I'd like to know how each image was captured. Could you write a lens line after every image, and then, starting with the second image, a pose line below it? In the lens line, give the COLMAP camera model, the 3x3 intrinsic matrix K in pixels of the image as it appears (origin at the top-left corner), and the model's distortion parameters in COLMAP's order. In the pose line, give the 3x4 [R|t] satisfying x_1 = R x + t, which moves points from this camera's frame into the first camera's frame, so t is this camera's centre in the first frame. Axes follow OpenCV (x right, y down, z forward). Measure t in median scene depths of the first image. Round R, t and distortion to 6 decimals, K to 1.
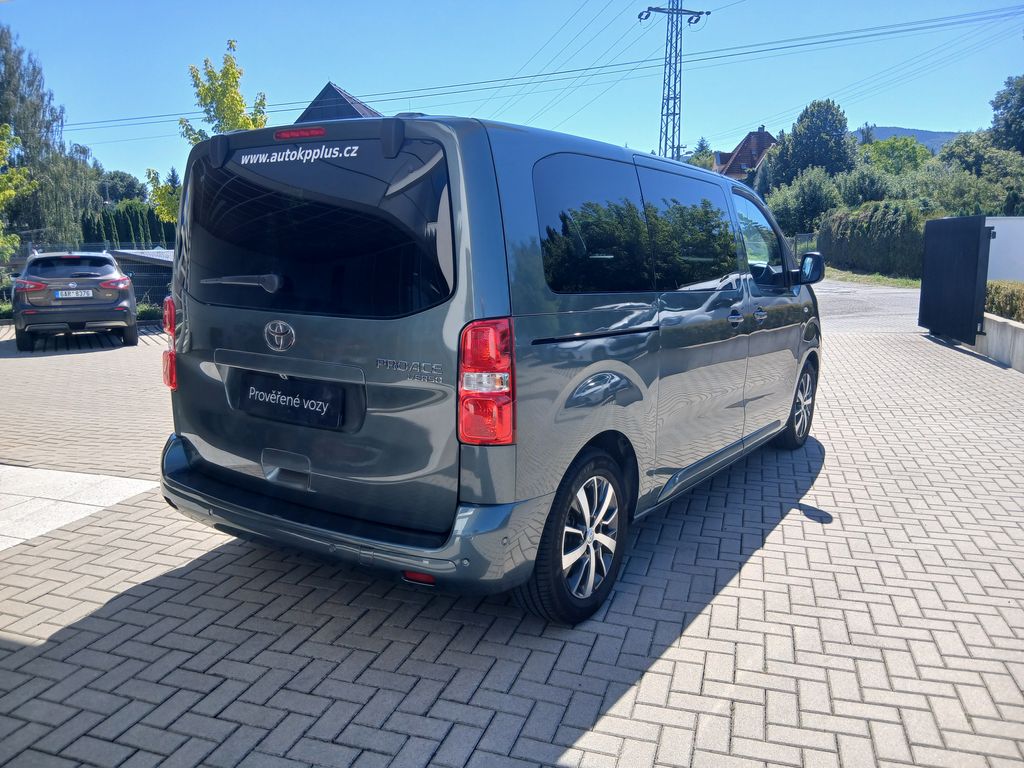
lens RADIAL K [[769.5, 0, 512.0], [0, 769.5, 384.0], [0, 0, 1]] dist [0.111760, -0.197024]
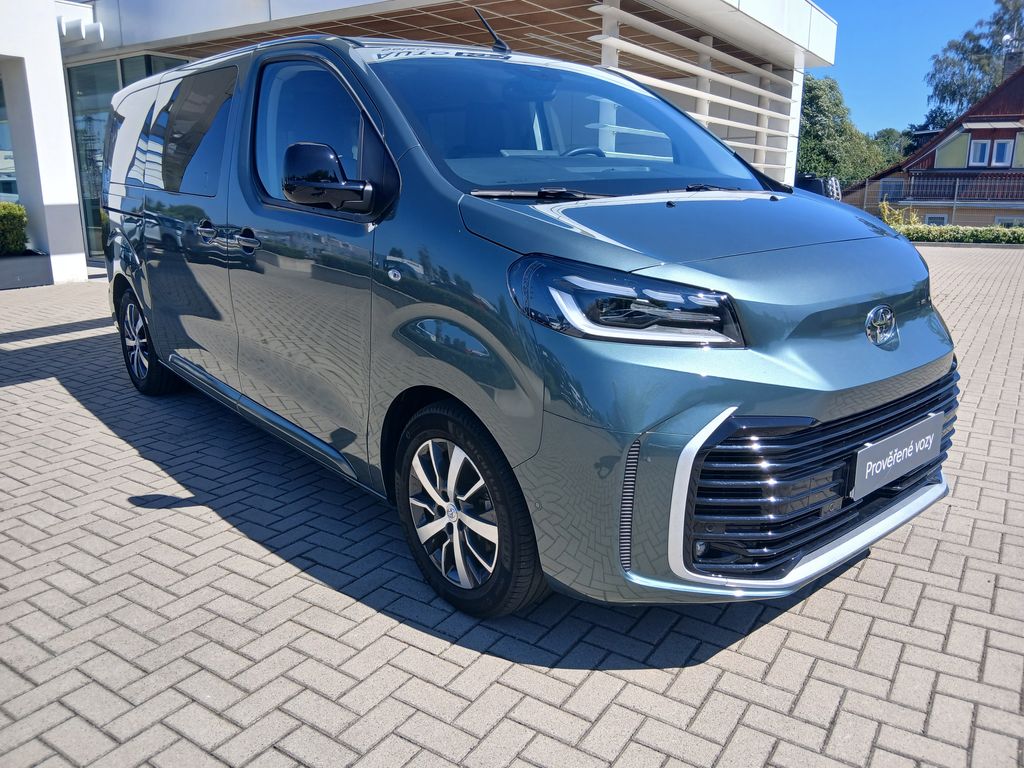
lens RADIAL K [[769.5, 0, 512.0], [0, 769.5, 384.0], [0, 0, 1]] dist [0.111760, -0.197024]
pose [[-0.280793, 0.239348, -0.929445, 1.268686], [-0.158318, 0.943589, 0.290819, -0.281820], [0.946621, 0.228808, -0.227060, 1.919411]]
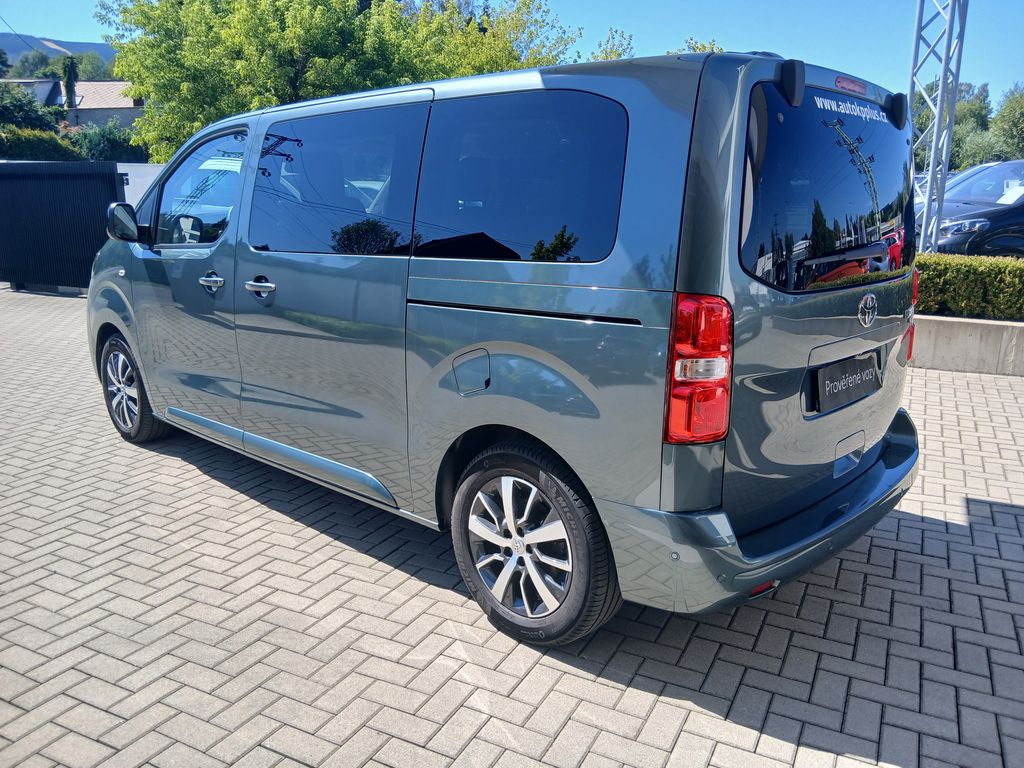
lens RADIAL K [[769.5, 0, 512.0], [0, 769.5, 384.0], [0, 0, 1]] dist [0.111760, -0.197024]
pose [[0.174254, -0.233973, 0.956500, -1.069835], [0.164049, 0.964684, 0.206089, -0.198542], [-0.970940, 0.121001, 0.206483, 1.027986]]
